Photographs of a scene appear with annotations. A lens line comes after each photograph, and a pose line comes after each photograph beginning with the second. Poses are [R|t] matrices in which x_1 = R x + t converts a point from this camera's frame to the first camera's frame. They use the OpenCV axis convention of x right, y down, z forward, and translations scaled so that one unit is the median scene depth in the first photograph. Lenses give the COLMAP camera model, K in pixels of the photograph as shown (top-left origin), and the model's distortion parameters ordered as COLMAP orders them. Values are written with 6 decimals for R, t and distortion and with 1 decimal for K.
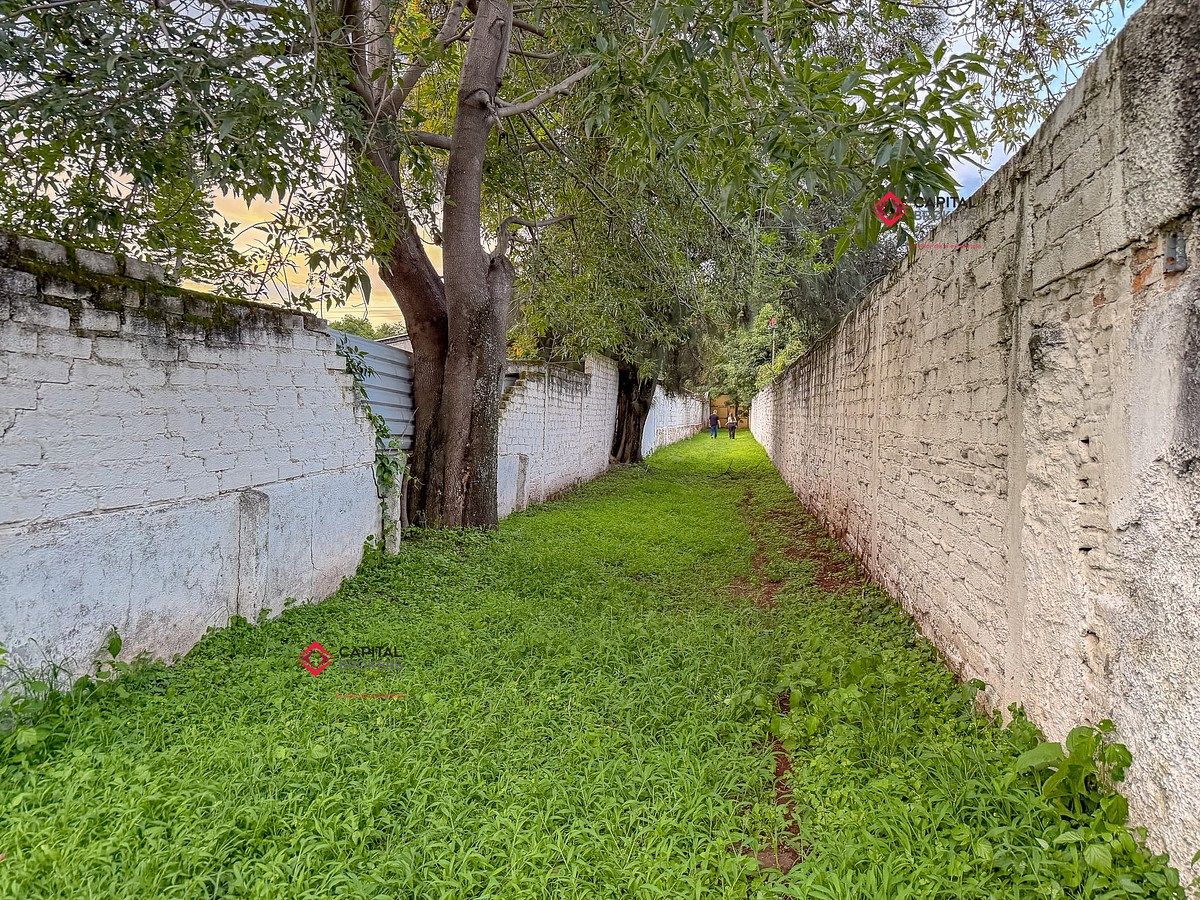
lens RADIAL K [[813.3, 0, 596.4], [0, 813.3, 456.6], [0, 0, 1]] dist [0.025167, -0.003333]
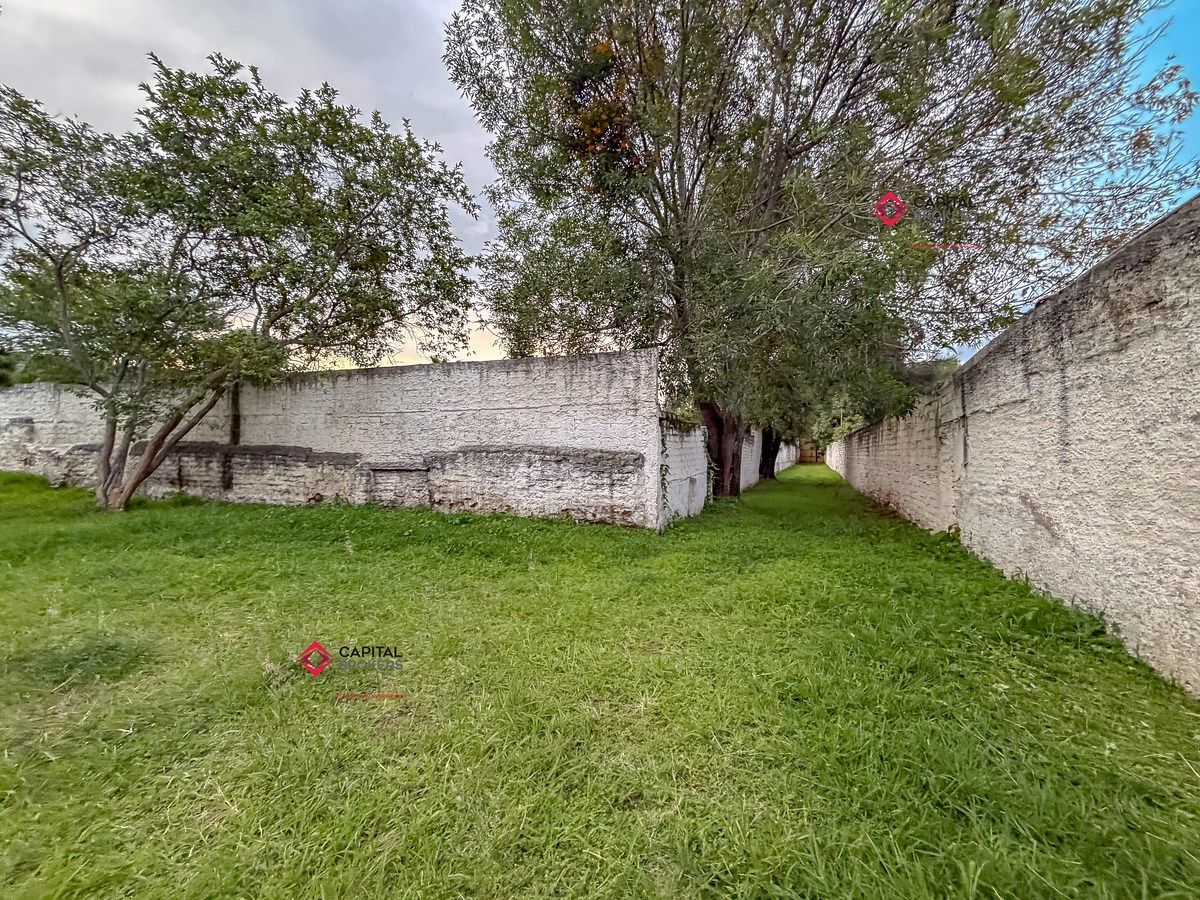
lens RADIAL K [[471.6, 0, 593.0], [0, 471.6, 451.0], [0, 0, 1]] dist [0.000082, -0.000408]
pose [[0.965833, -0.002145, -0.259156, -0.147715], [-0.012966, 0.998313, -0.056587, 0.022873], [0.258841, 0.058014, 0.964176, -0.479864]]
